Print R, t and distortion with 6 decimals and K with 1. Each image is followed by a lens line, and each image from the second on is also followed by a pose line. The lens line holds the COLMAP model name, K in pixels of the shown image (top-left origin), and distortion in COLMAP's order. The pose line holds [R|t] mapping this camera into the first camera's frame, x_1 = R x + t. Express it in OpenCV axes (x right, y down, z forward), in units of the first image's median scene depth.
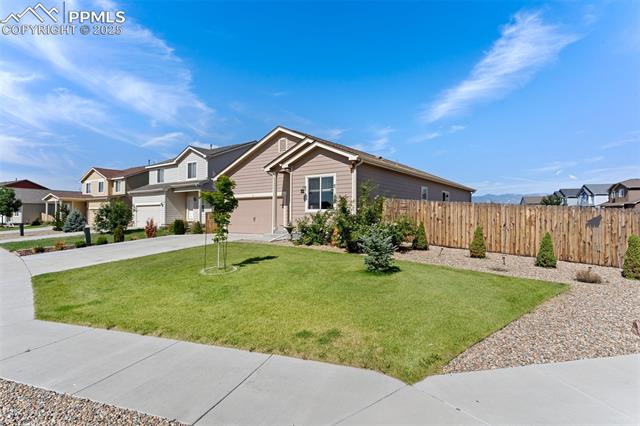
lens RADIAL K [[339.1, 0, 320.0], [0, 339.1, 213.0], [0, 0, 1]] dist [0.002019, 0.000922]
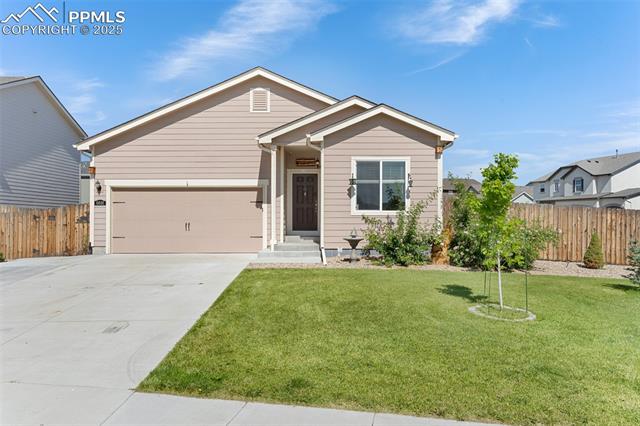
lens RADIAL K [[506.2, 0, 319.7], [0, 506.2, 223.8], [0, 0, 1]] dist [0.003570, -0.001177]
pose [[0.809704, -0.004060, 0.586825, -0.647144], [-0.004069, 0.999913, 0.012533, 0.003110], [-0.586825, -0.012536, 0.809617, 0.269318]]
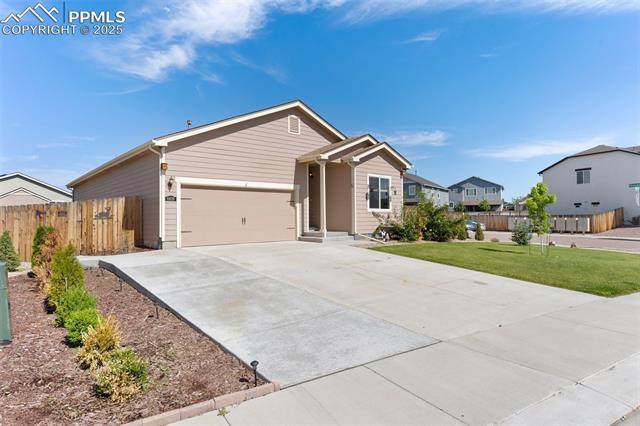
lens RADIAL K [[382.7, 0, 320.0], [0, 382.7, 213.0], [0, 0, 1]] dist [0.002930, 0.000739]
pose [[0.198642, 0.010473, 0.980016, -1.139718], [-0.000017, 0.999943, -0.010683, 0.013747], [-0.980072, 0.002106, 0.198630, 0.917427]]
